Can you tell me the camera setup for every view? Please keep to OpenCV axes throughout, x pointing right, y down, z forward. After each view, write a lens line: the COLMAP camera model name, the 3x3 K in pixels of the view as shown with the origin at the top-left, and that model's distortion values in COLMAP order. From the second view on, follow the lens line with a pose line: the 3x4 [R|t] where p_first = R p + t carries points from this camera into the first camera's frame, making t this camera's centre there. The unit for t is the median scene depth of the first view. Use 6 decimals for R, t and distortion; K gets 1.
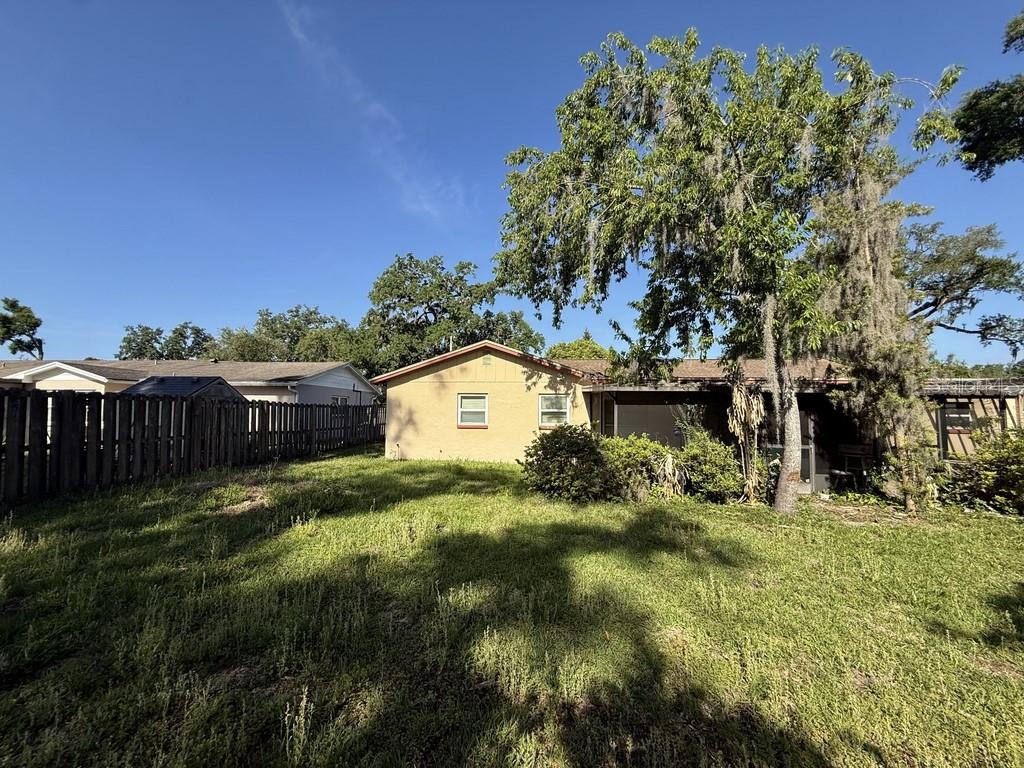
lens RADIAL K [[407.4, 0, 508.3], [0, 407.4, 384.9], [0, 0, 1]] dist [0.000319, 0.000156]
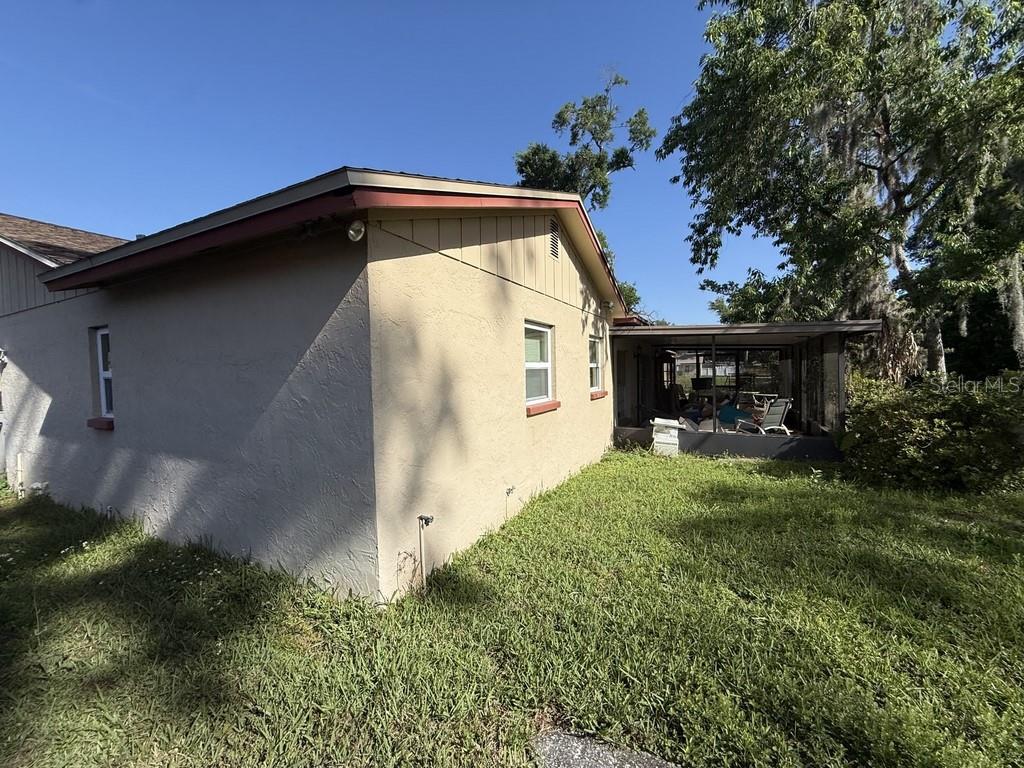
lens RADIAL K [[407.4, 0, 509.5], [0, 407.4, 383.6], [0, 0, 1]] dist [0.000319, 0.000156]
pose [[0.393080, -0.048679, 0.918215, -0.696167], [-0.031362, 0.997307, 0.066298, 0.080893], [-0.918969, -0.054858, 0.390494, 1.318406]]
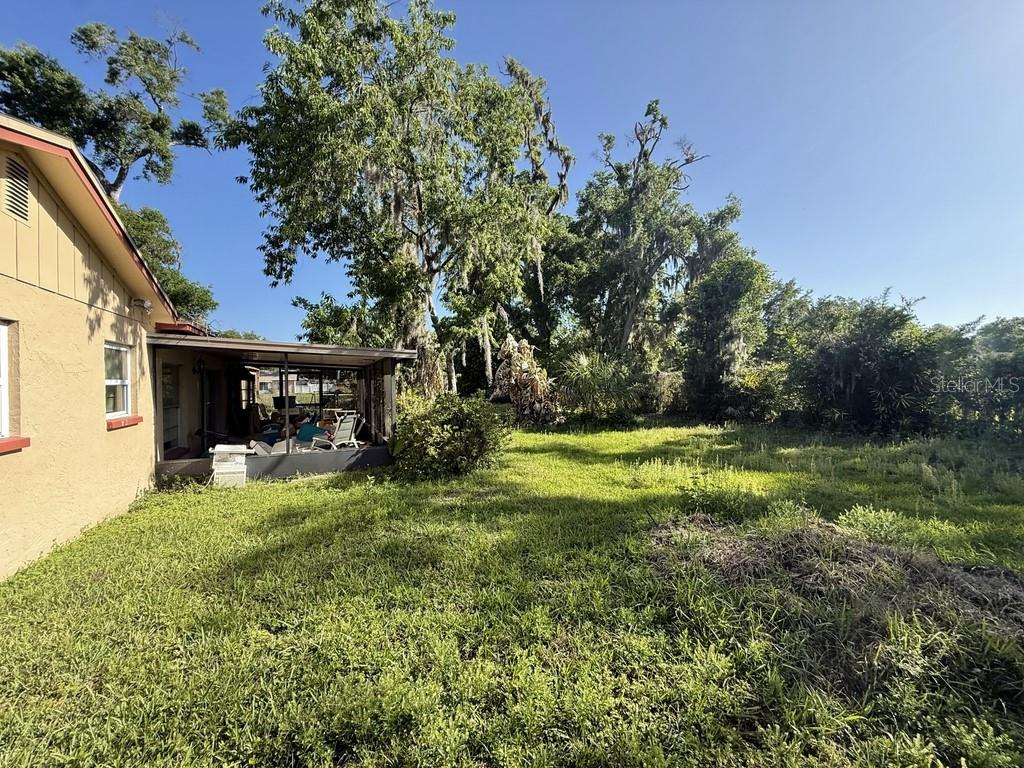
lens RADIAL K [[407.4, 0, 508.5], [0, 407.4, 383.7], [0, 0, 1]] dist [0.000319, 0.000156]
pose [[-0.491610, -0.009937, 0.870759, -0.684635], [-0.048213, 0.998712, -0.015822, 0.076535], [-0.869480, -0.049760, -0.491456, 1.273935]]
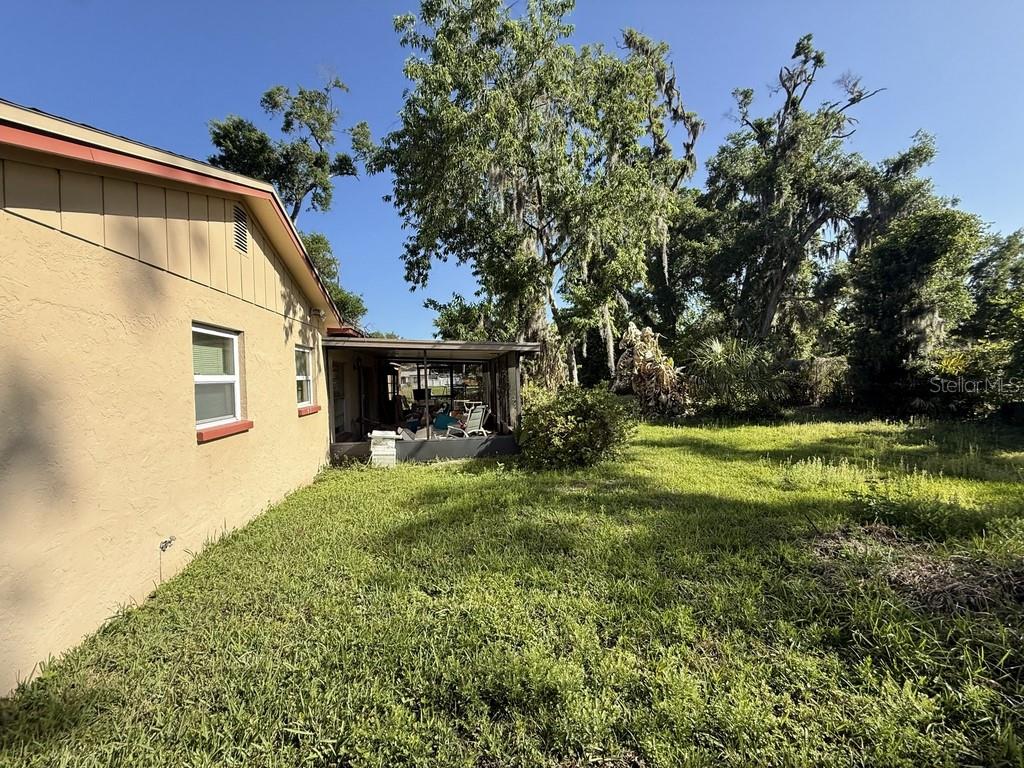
lens RADIAL K [[407.4, 0, 508.5], [0, 407.4, 384.0], [0, 0, 1]] dist [0.000319, 0.000156]
pose [[-0.226566, -0.024726, 0.973682, -0.683595], [-0.034897, 0.999242, 0.017255, 0.078030], [-0.973370, -0.030070, -0.227257, 1.286377]]
